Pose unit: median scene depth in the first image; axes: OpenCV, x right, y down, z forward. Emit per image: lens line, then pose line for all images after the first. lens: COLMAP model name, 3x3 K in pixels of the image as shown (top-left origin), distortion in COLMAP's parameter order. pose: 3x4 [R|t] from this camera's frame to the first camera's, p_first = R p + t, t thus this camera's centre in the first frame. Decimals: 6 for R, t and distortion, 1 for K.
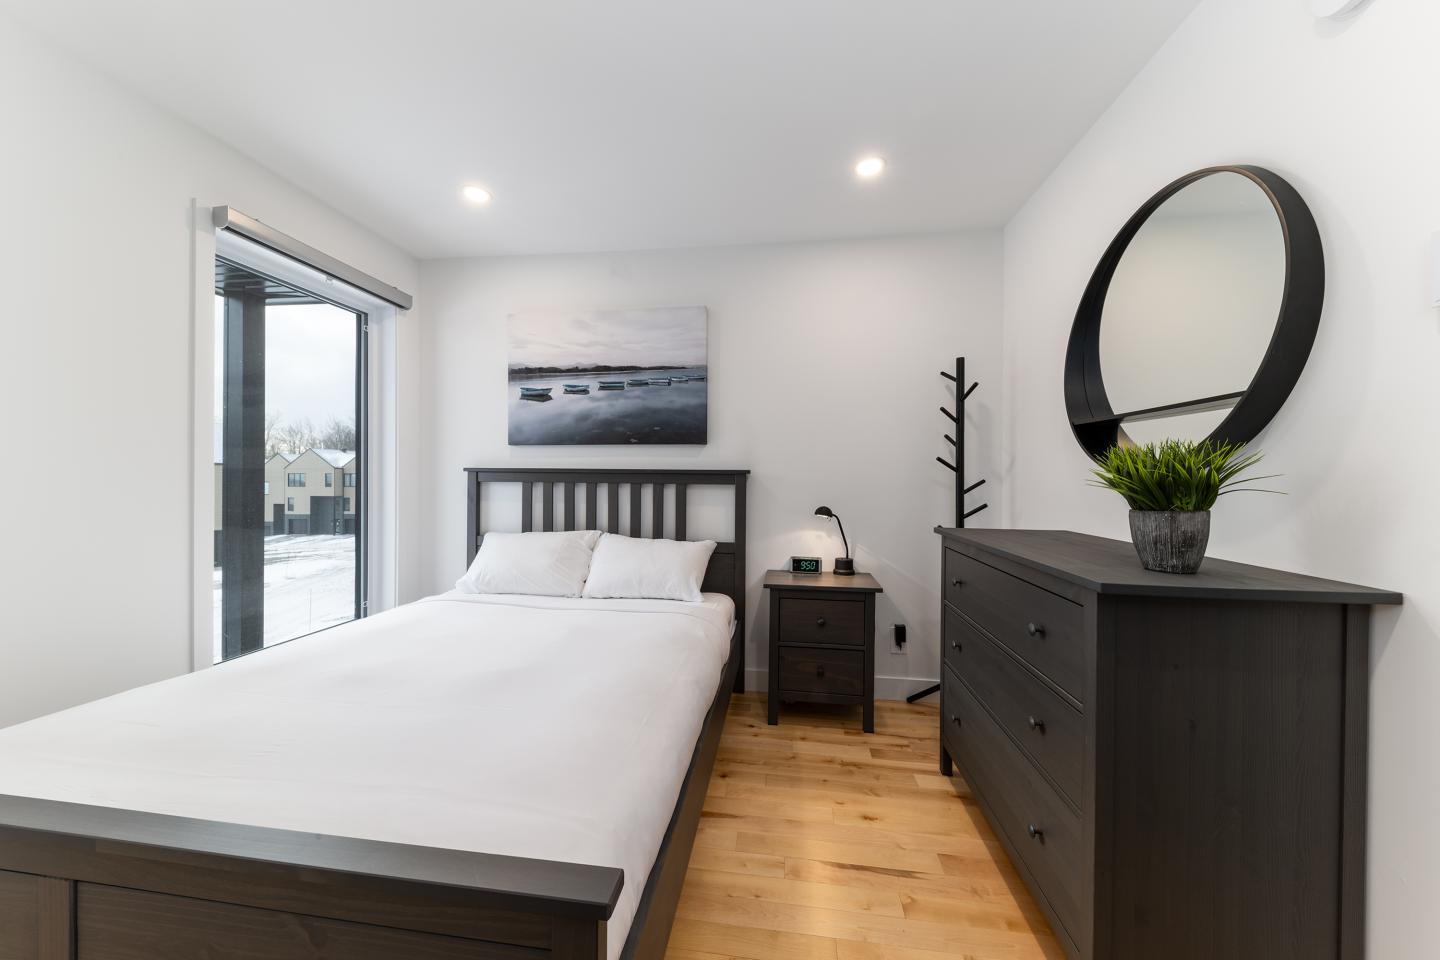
lens RADIAL K [[506.3, 0, 719.0], [0, 506.3, 481.0], [0, 0, 1]] dist [0.001613, -0.000165]
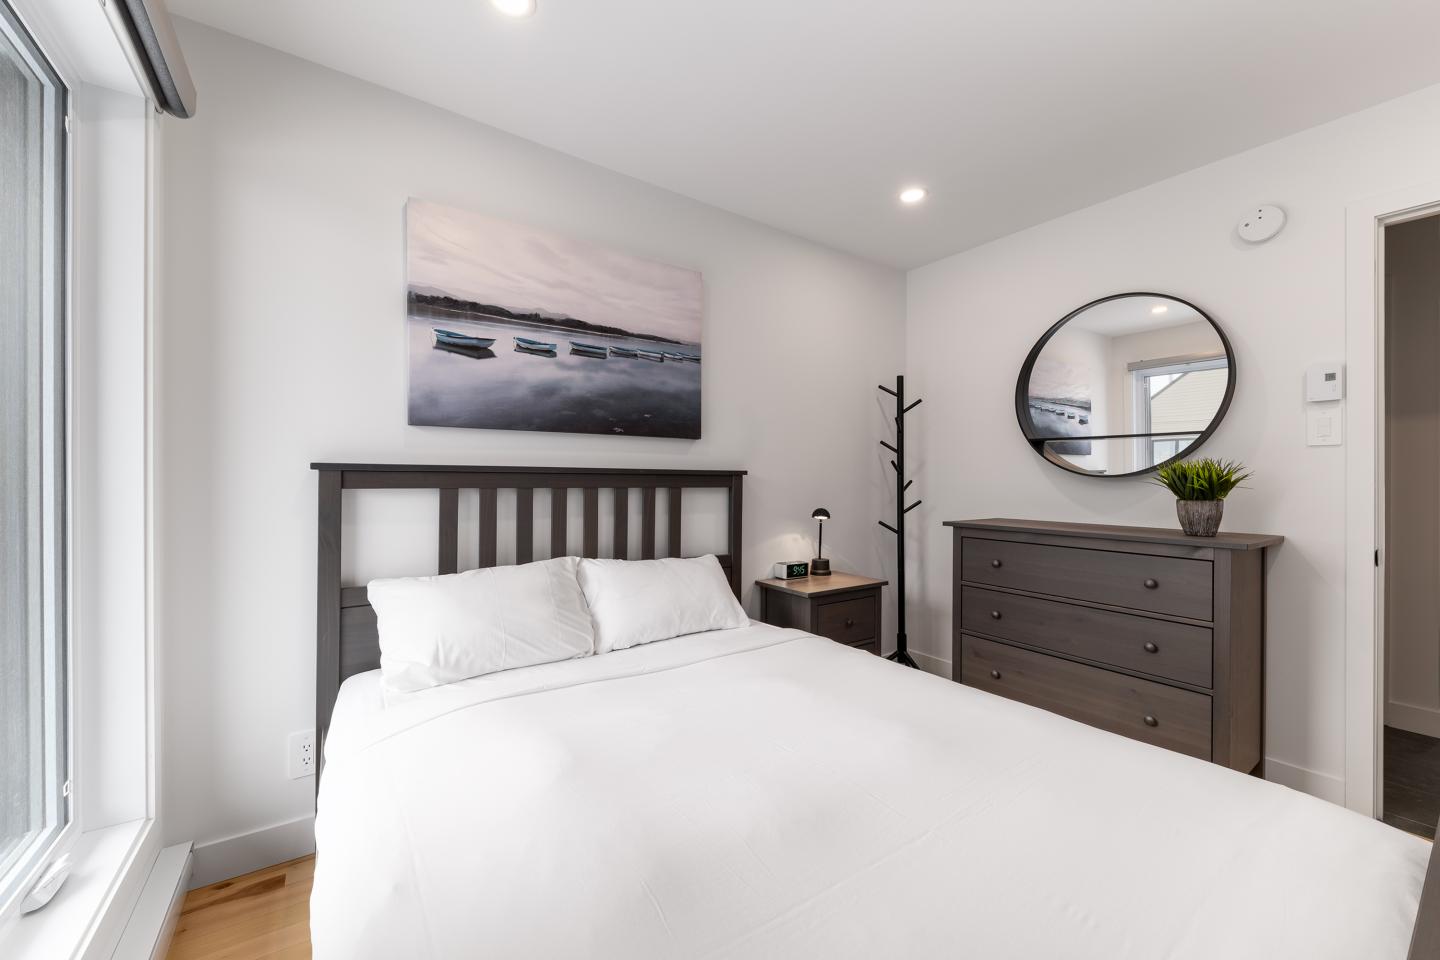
lens RADIAL K [[563.2, 0, 722.5], [0, 563.2, 482.1], [0, 0, 1]] dist [0.001060, 0.000333]
pose [[0.722523, -0.007589, 0.691305, -0.625403], [0.004373, 0.999970, 0.006407, -0.008225], [-0.691333, -0.001606, 0.722535, 0.300462]]
